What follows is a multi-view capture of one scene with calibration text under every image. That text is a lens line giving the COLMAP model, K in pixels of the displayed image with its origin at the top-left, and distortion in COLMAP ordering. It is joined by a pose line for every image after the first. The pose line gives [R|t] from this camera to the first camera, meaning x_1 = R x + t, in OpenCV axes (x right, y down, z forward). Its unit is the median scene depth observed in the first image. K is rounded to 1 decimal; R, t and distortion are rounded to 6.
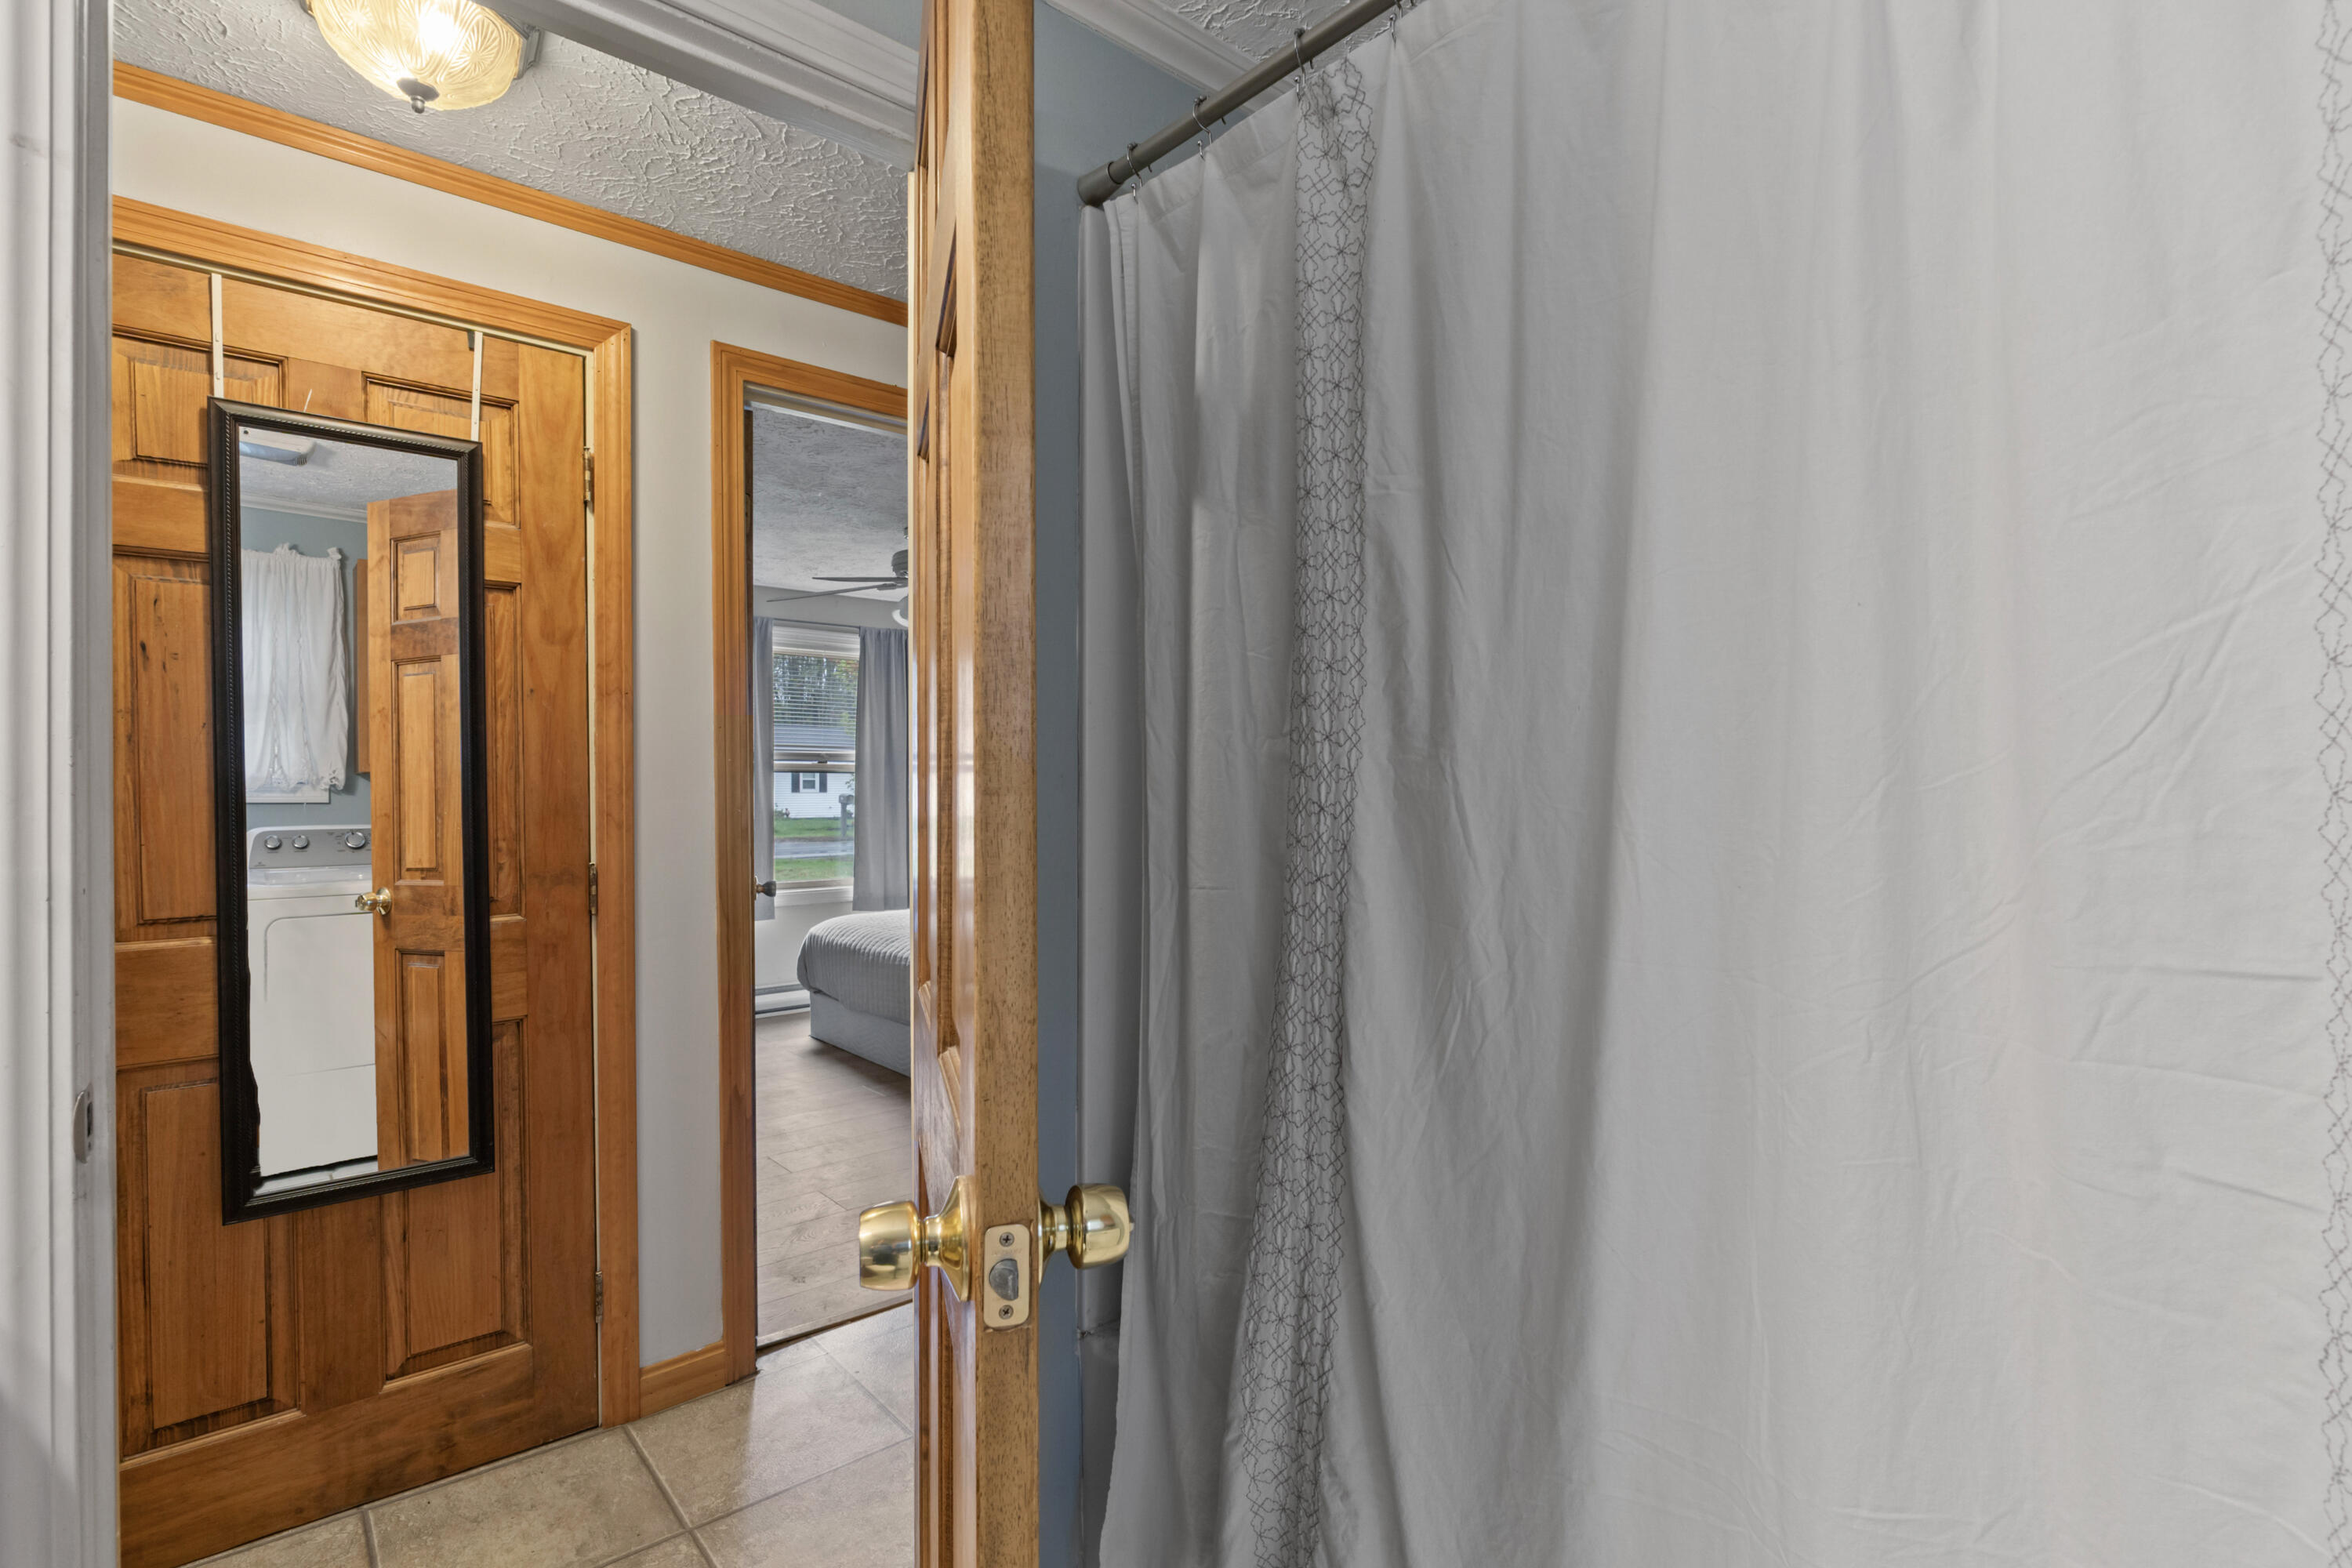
lens RADIAL K [[1096.3, 0, 1181.8], [0, 1096.3, 791.4], [0, 0, 1]] dist [-0.001904, 0.000912]
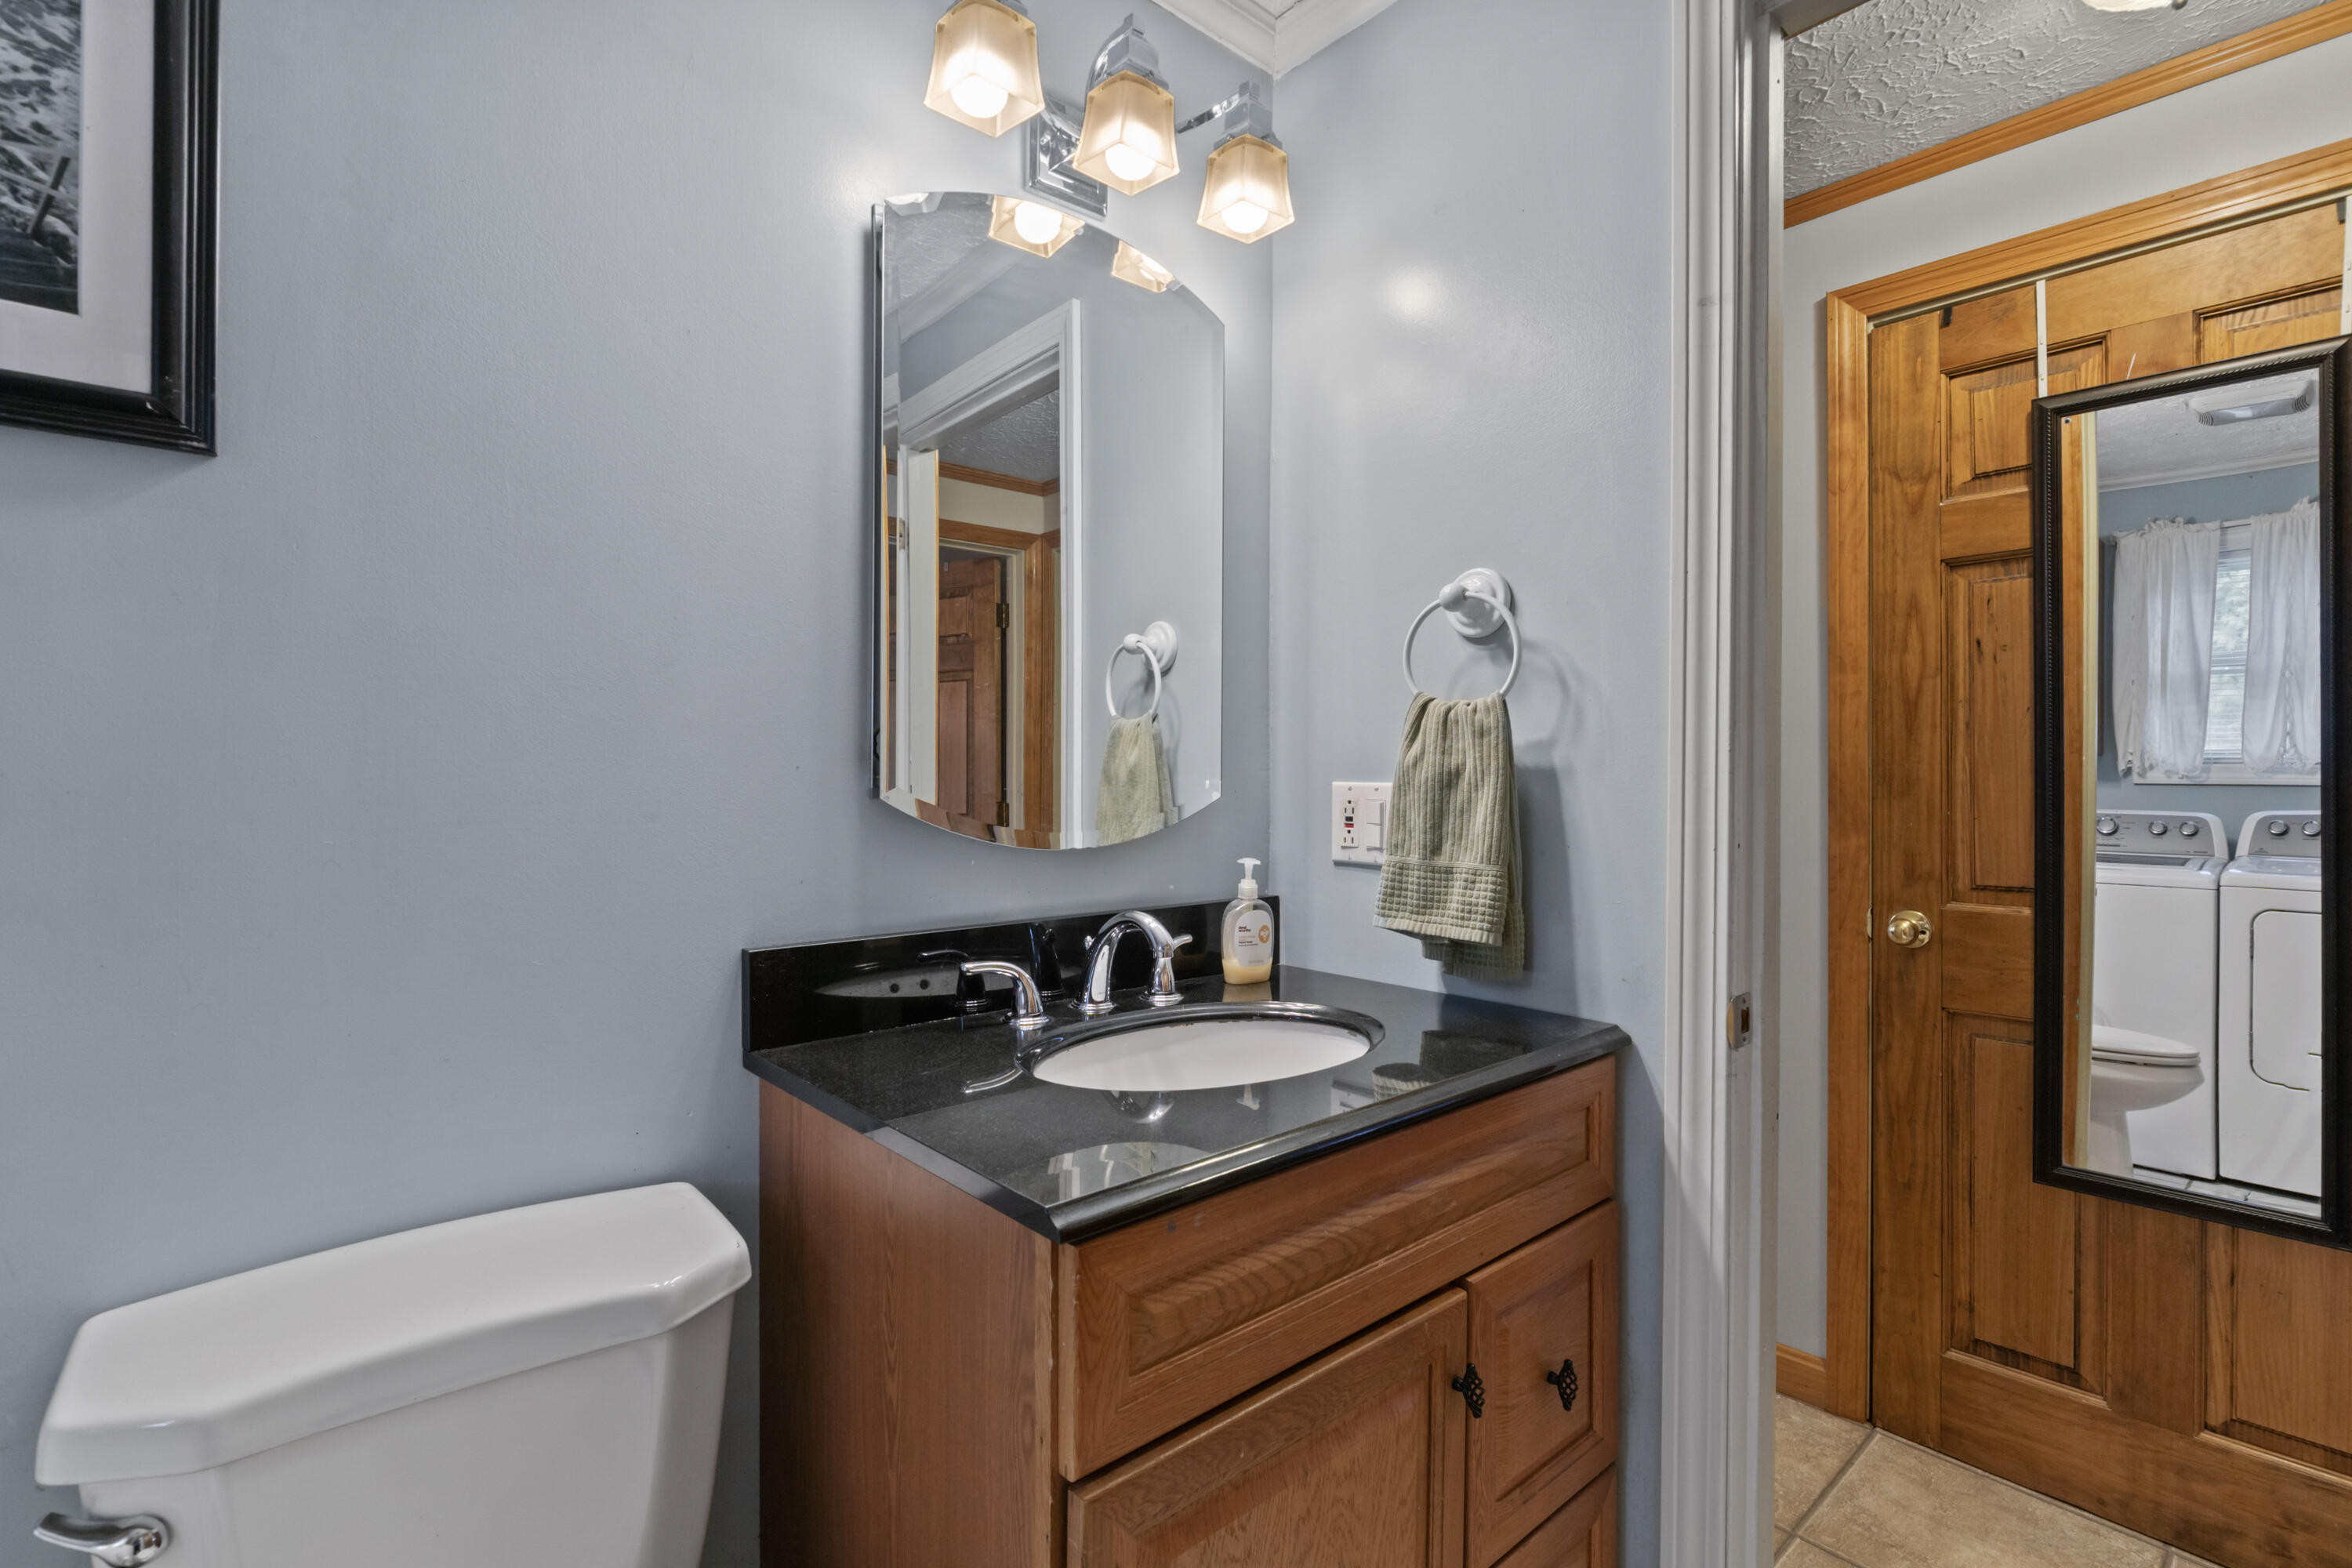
lens RADIAL K [[1096.3, 0, 1186.2], [0, 1096.3, 774.7], [0, 0, 1]] dist [-0.001904, 0.000912]
pose [[0.027303, 0.003560, -0.999621, 0.152539], [-0.001712, 0.999992, 0.003514, 0.001147], [0.999626, 0.001616, 0.027309, 0.149118]]
